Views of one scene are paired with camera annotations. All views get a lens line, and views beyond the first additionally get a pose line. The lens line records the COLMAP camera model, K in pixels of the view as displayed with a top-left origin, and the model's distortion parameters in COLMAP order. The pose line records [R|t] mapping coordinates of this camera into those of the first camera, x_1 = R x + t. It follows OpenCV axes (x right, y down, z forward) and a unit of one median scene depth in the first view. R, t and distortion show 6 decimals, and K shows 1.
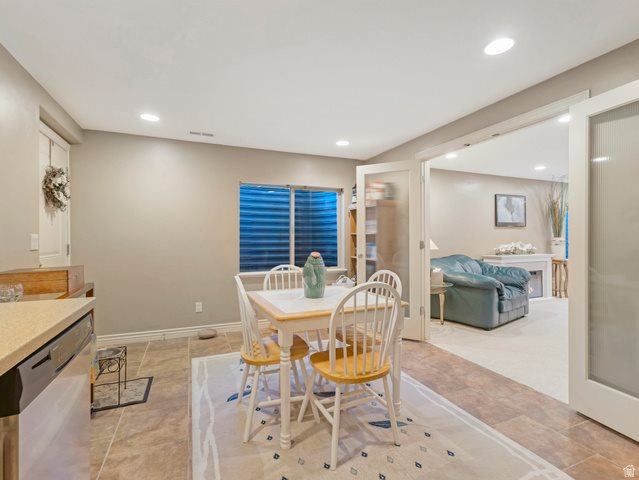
lens RADIAL K [[312.3, 0, 319.3], [0, 312.3, 238.7], [0, 0, 1]] dist [0.017013, 0.001003]
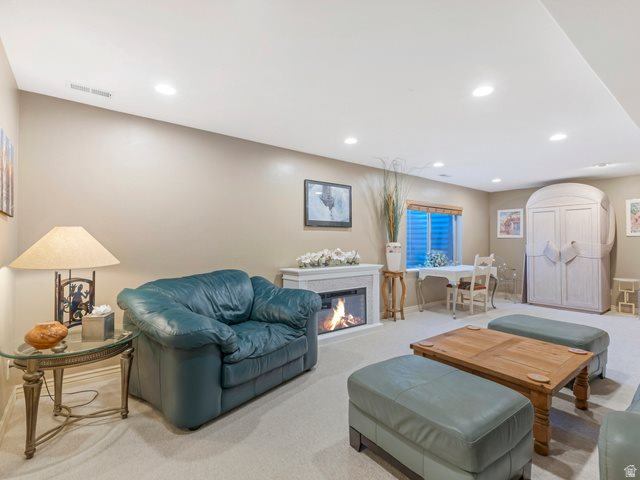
lens RADIAL K [[312.8, 0, 317.8], [0, 312.8, 239.7], [0, 0, 1]] dist [0.017013, 0.001003]
pose [[0.967902, 0.003496, 0.251305, 0.410891], [0.000408, 0.999880, -0.015479, 0.001300], [-0.251329, 0.015085, 0.967784, 0.321314]]
